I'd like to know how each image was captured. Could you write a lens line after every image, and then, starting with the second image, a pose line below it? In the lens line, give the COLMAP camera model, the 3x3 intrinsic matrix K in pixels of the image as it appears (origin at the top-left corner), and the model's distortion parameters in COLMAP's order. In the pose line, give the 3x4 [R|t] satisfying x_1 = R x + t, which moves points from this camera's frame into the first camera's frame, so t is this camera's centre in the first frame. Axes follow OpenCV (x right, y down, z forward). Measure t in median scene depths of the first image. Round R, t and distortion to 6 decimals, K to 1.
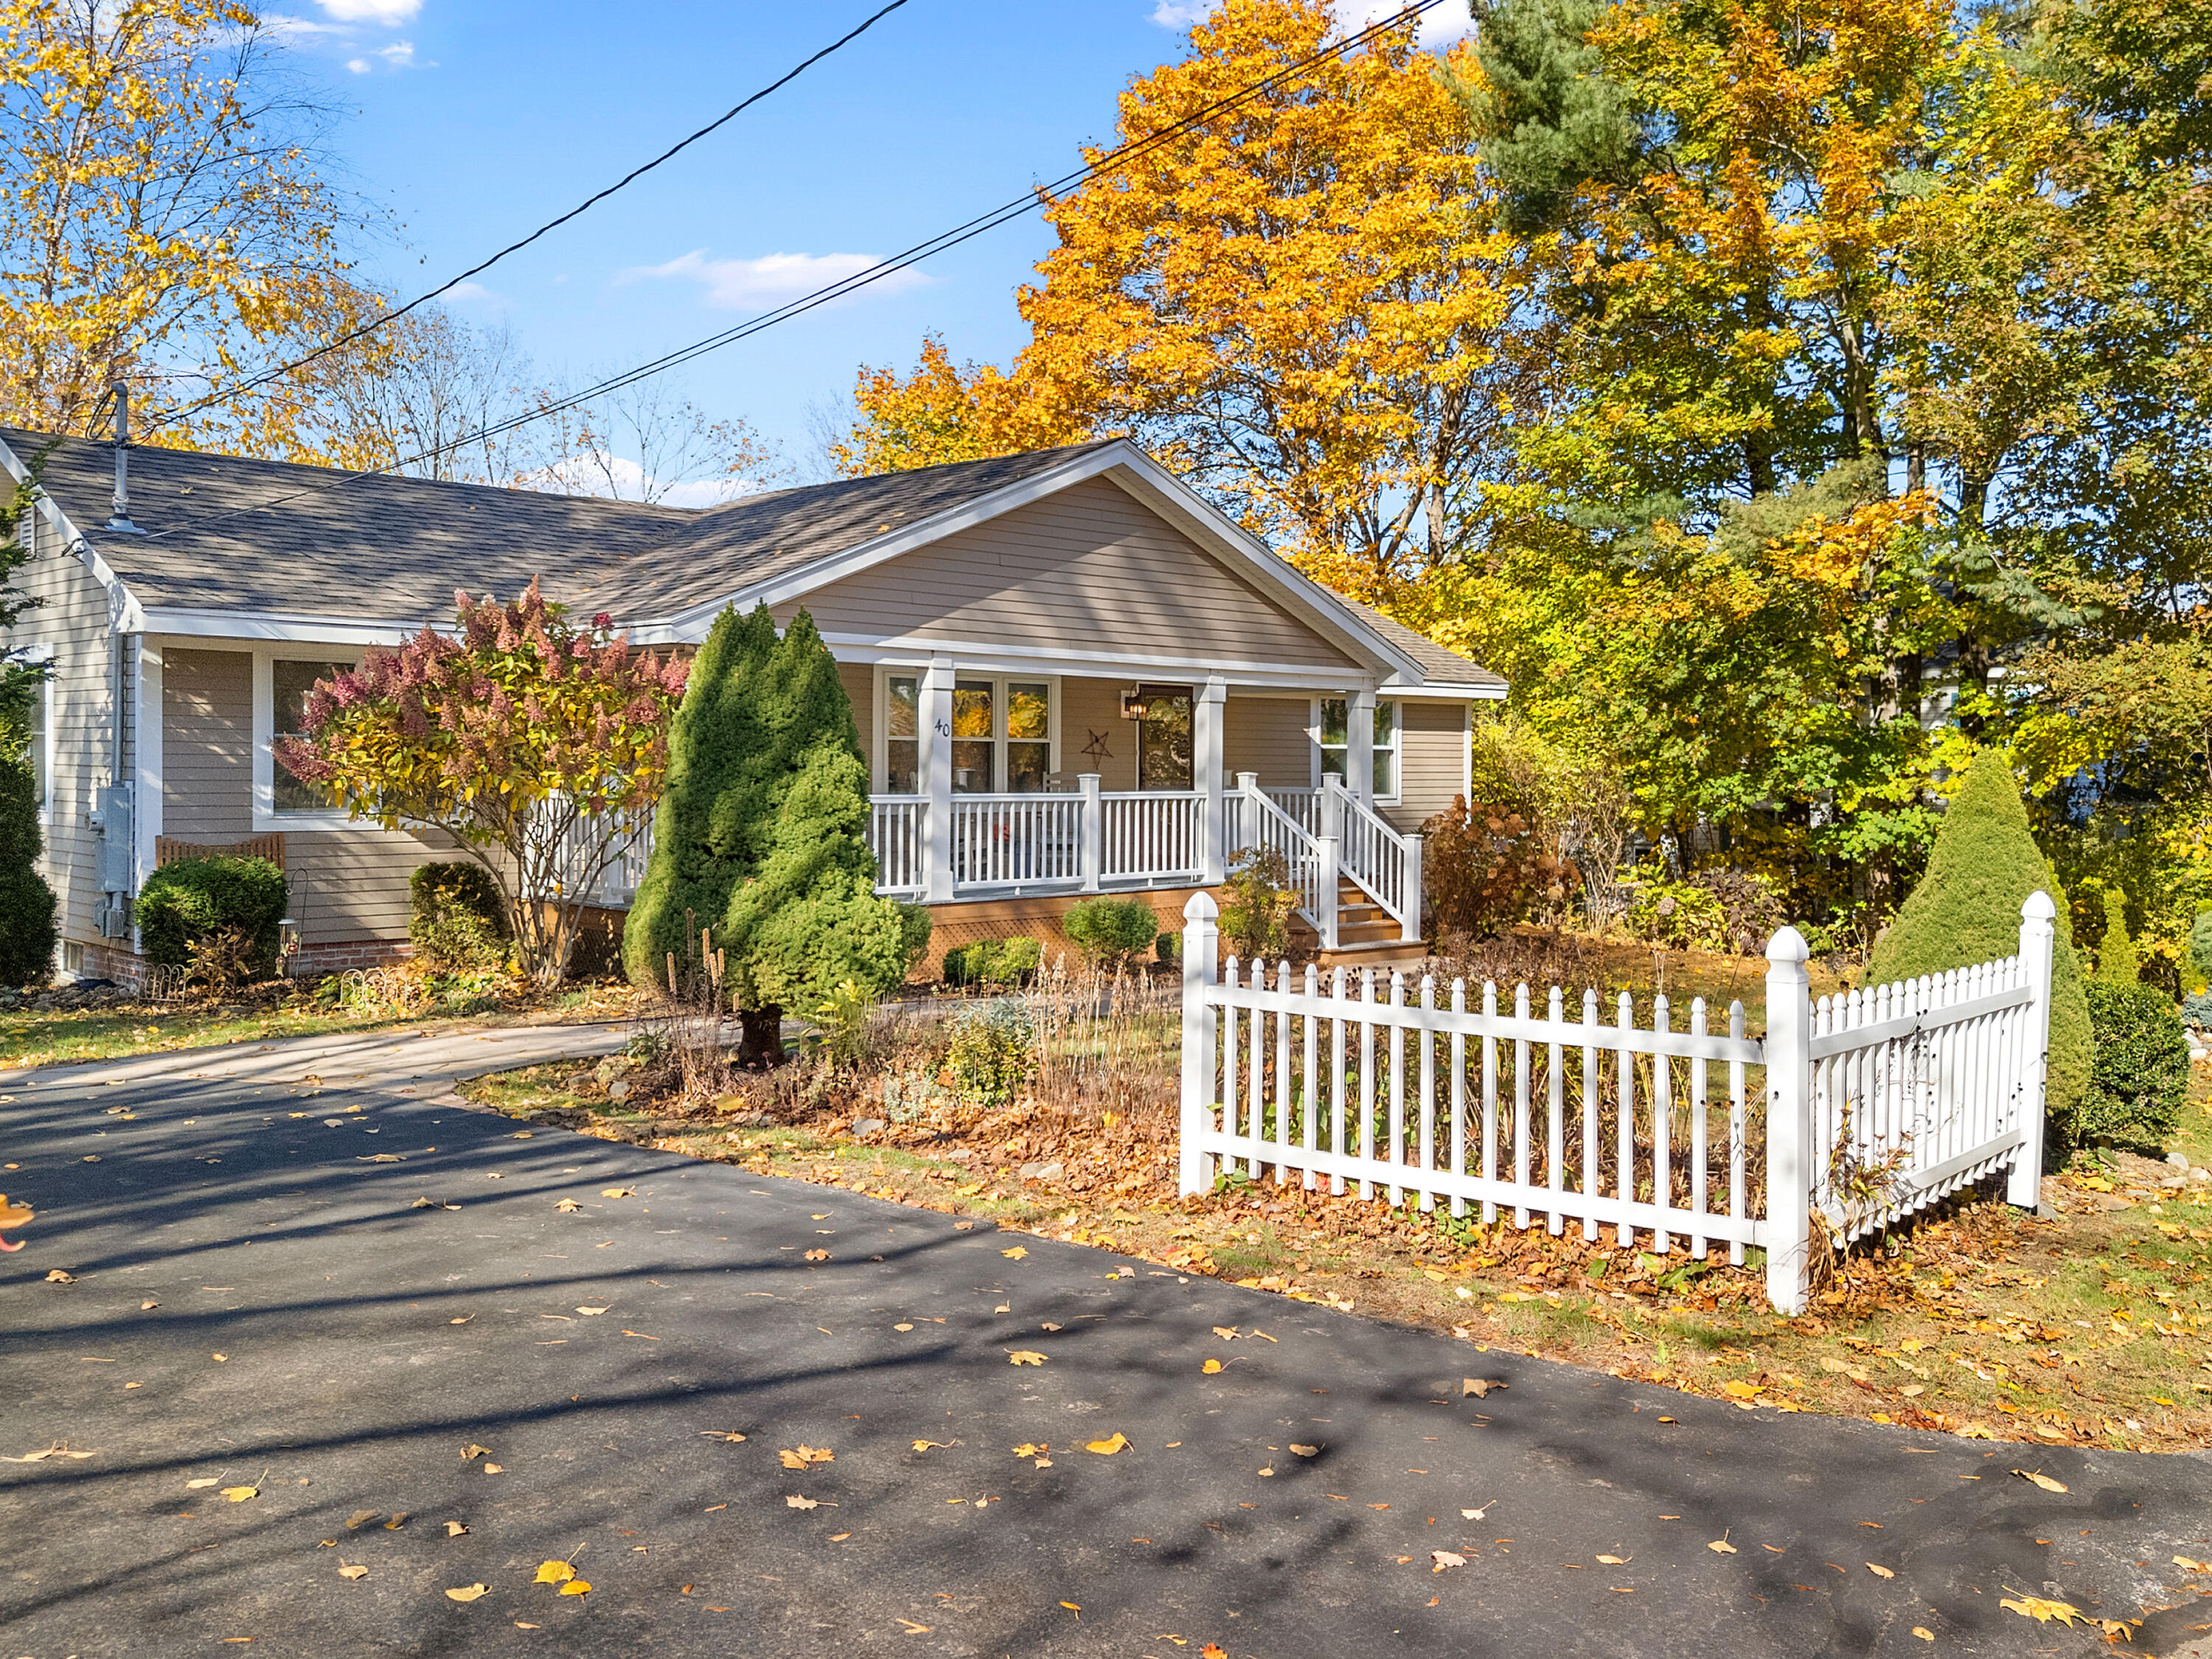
lens RADIAL K [[1750.3, 0, 1100.8], [0, 1750.3, 783.8], [0, 0, 1]] dist [0.099578, -0.100420]
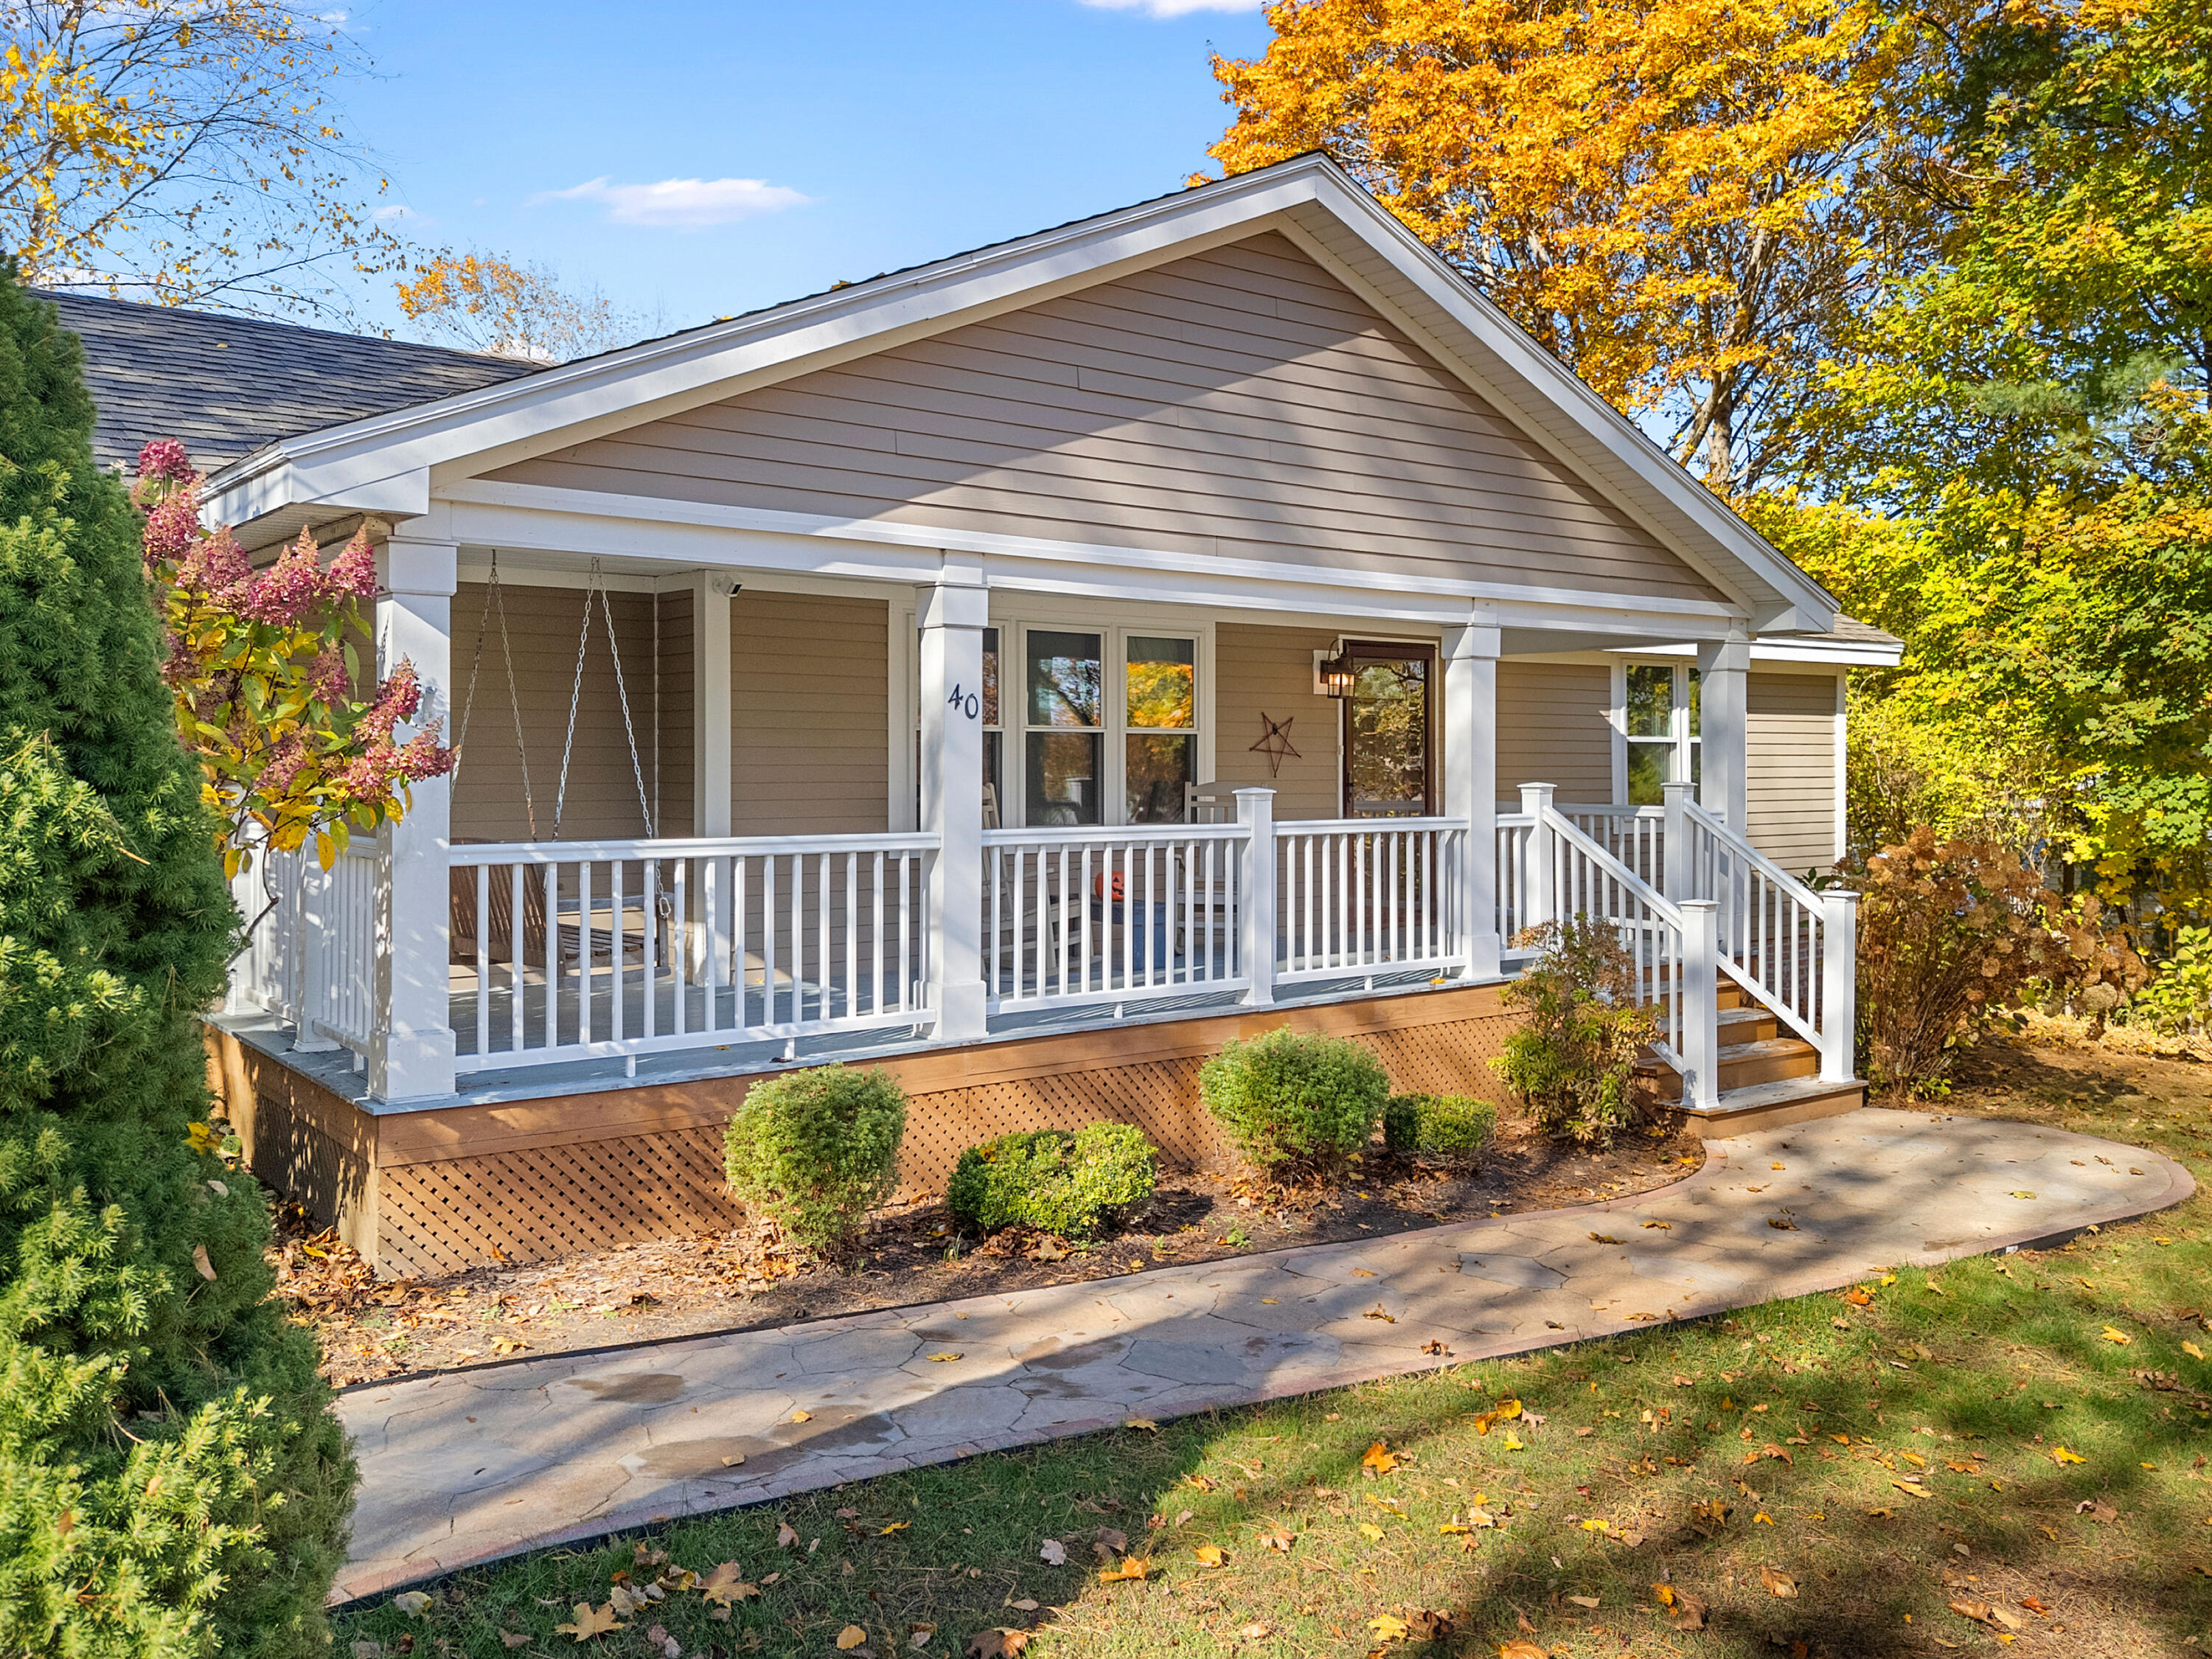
lens RADIAL K [[1700.0, 0, 1106.0], [0, 1700.0, 829.5], [0, 0, 1]] dist [0.039526, -0.002452]
pose [[0.994032, -0.002538, -0.109059, 0.004457], [0.005127, 0.999711, 0.023466, -0.004926], [0.108968, -0.023885, 0.993758, 0.435692]]
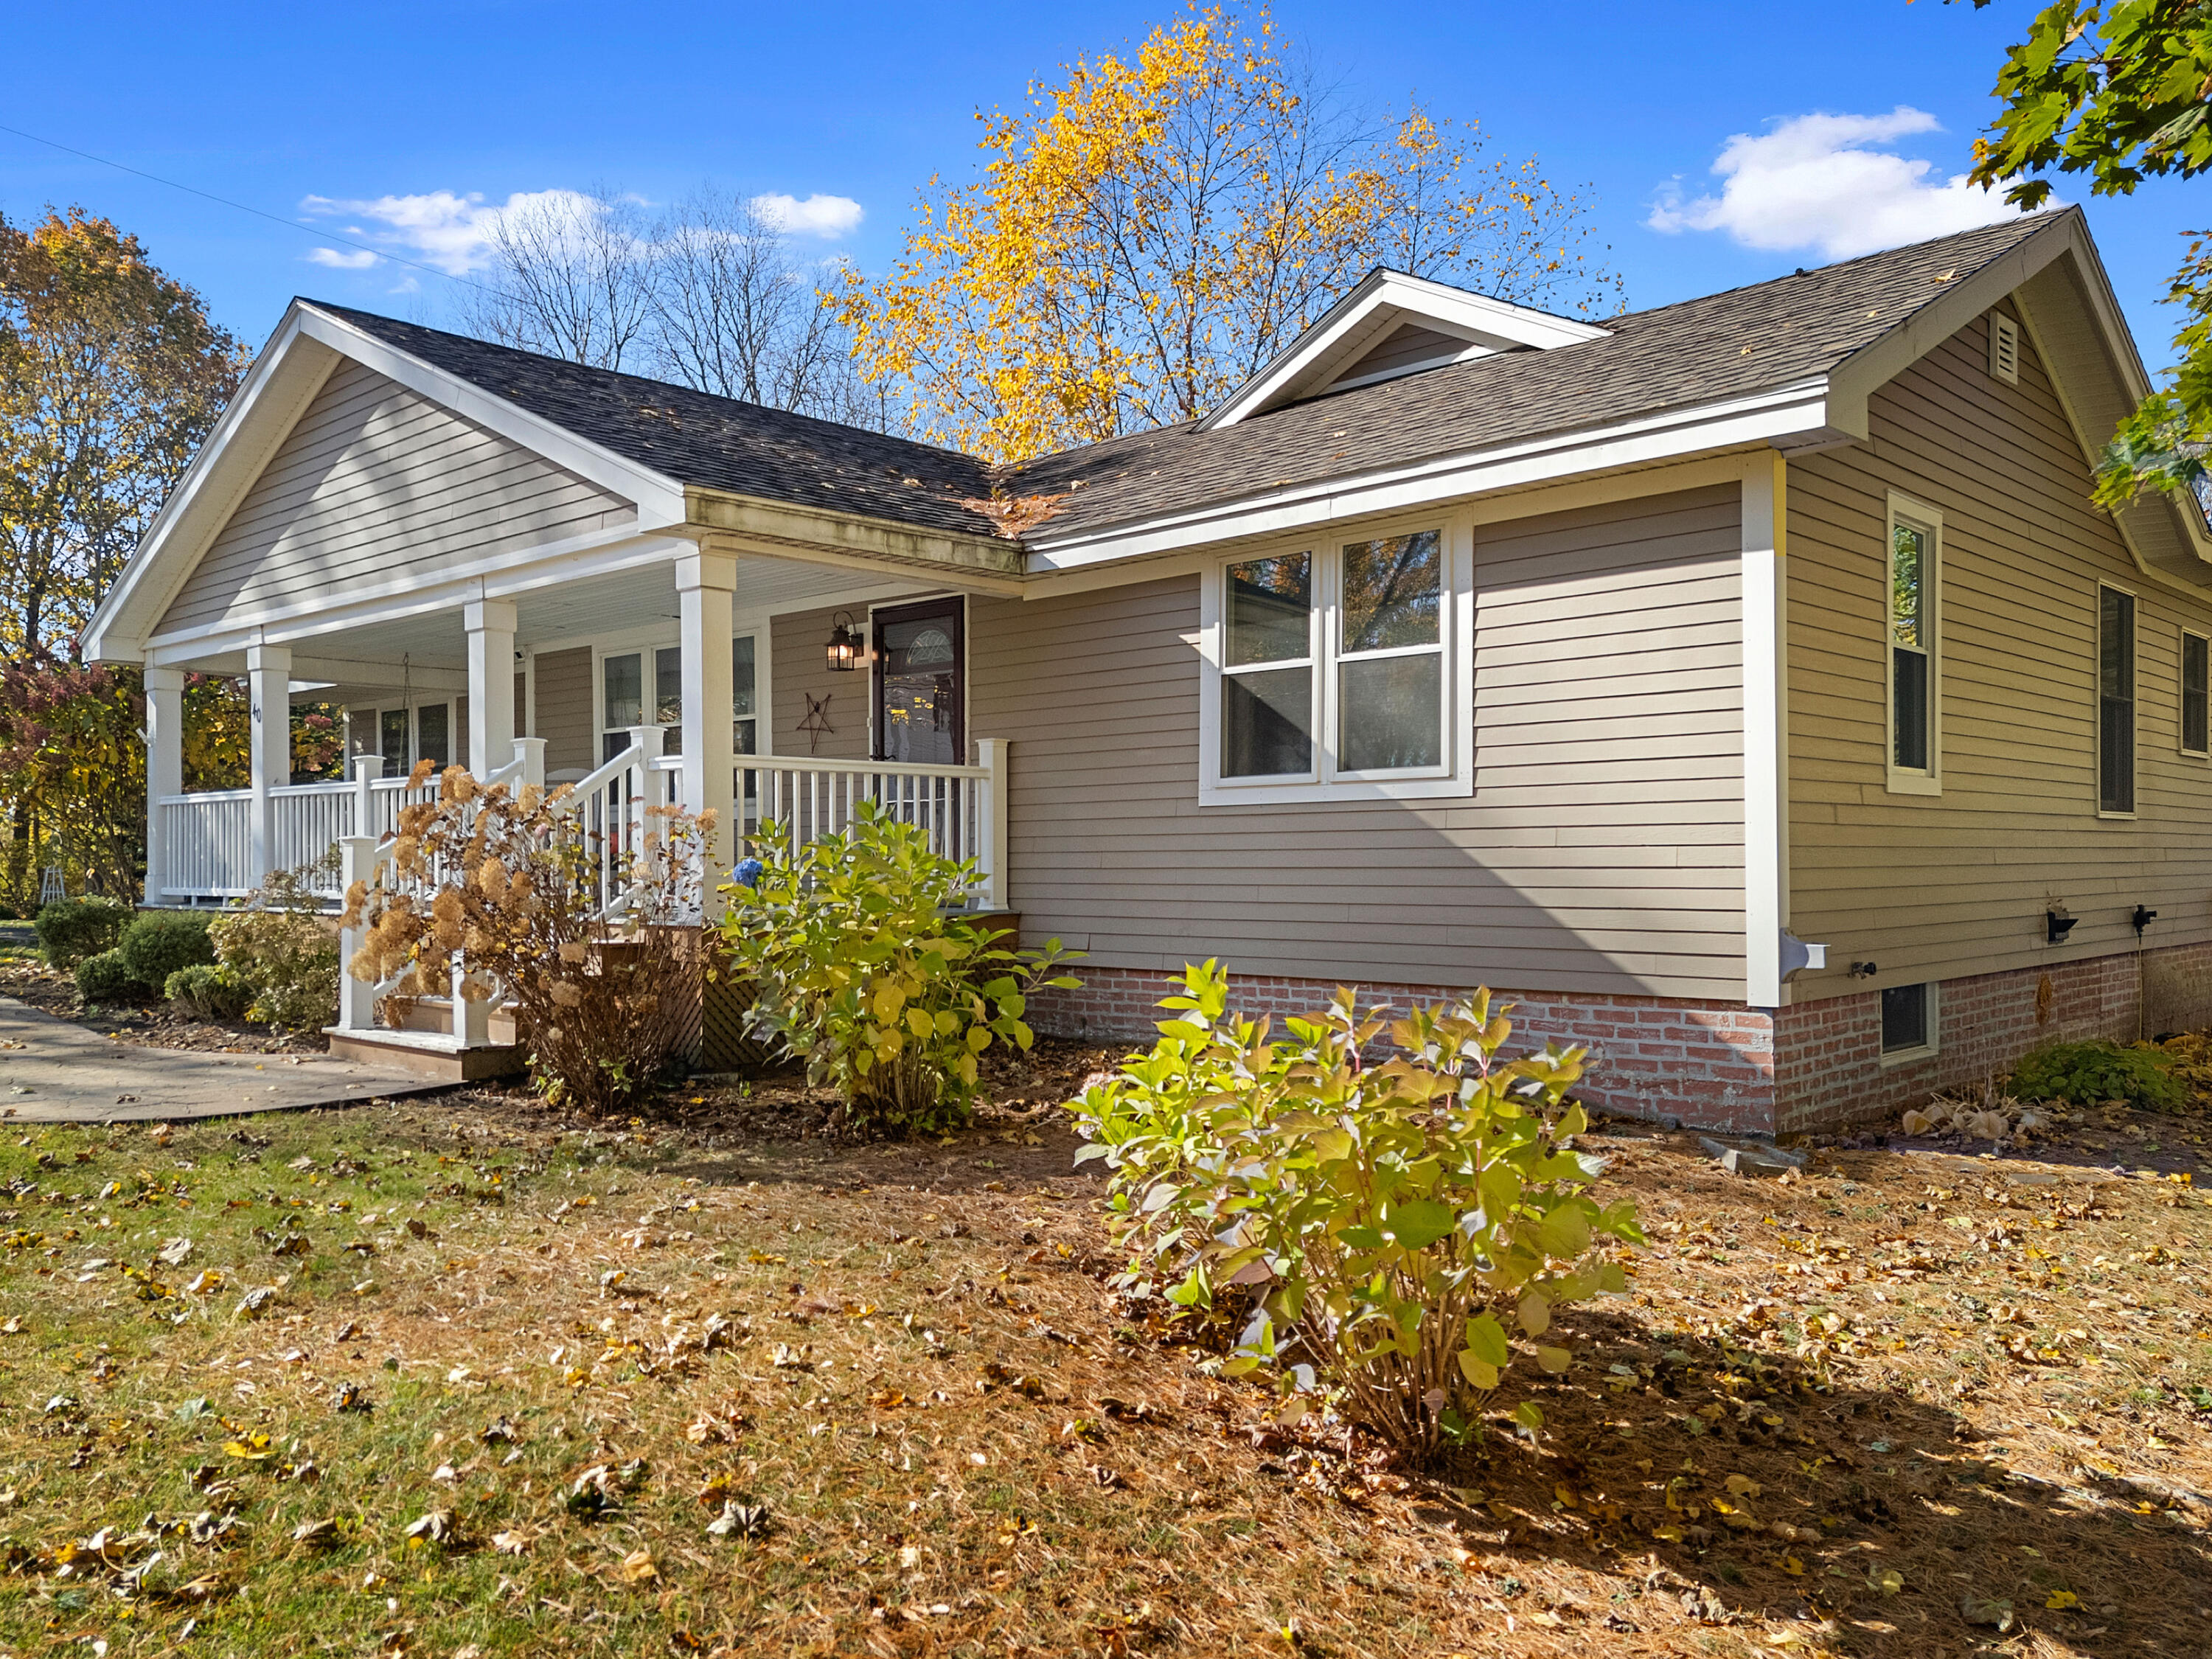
lens RADIAL K [[1701.6, 0, 1104.6], [0, 1701.6, 916.3], [0, 0, 1]] dist [0.105568, -0.116118]
pose [[0.046625, 0.015344, -0.998795, 0.684423], [-0.016920, 0.999751, 0.014569, 0.042790], [0.998769, 0.016221, 0.046873, 1.167862]]
